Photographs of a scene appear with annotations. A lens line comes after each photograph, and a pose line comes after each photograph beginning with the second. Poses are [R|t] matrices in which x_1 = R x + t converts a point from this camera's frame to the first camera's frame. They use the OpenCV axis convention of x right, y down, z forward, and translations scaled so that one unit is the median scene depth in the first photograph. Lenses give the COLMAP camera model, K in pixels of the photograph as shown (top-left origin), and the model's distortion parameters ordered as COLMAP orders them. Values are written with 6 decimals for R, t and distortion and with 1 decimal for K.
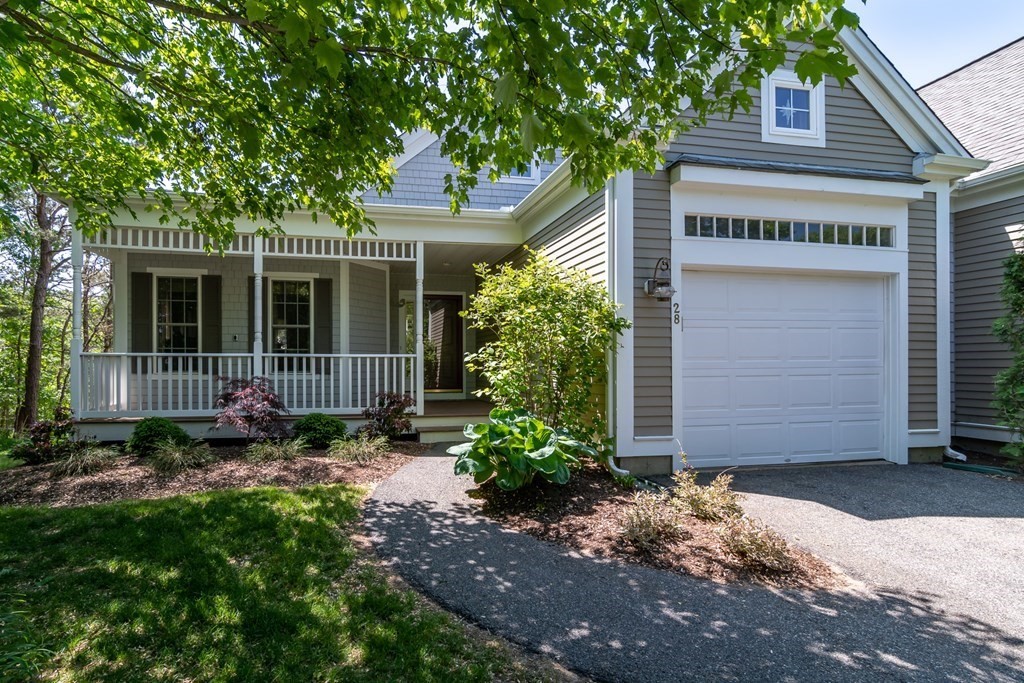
lens RADIAL K [[679.4, 0, 512.8], [0, 679.4, 365.4], [0, 0, 1]] dist [0.013304, 0.001384]
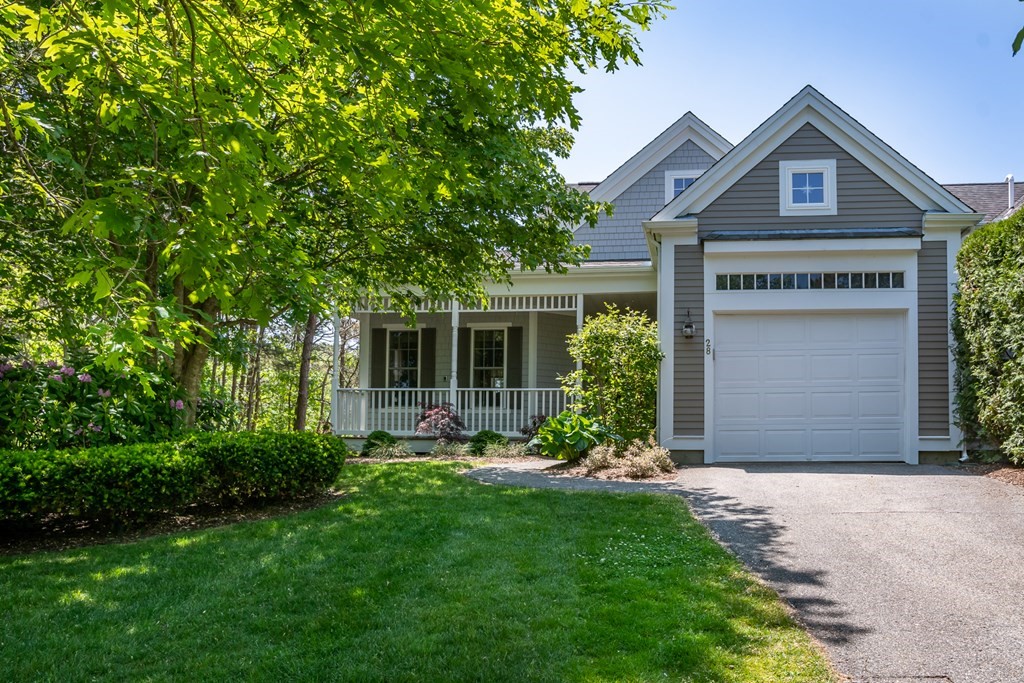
lens RADIAL K [[826.4, 0, 513.6], [0, 826.4, 343.2], [0, 0, 1]] dist [0.002867, 0.000398]
pose [[0.937188, -0.032759, -0.347283, 0.409826], [-0.000281, 0.995509, -0.094664, 0.067346], [0.348824, 0.088815, 0.932970, -0.628352]]
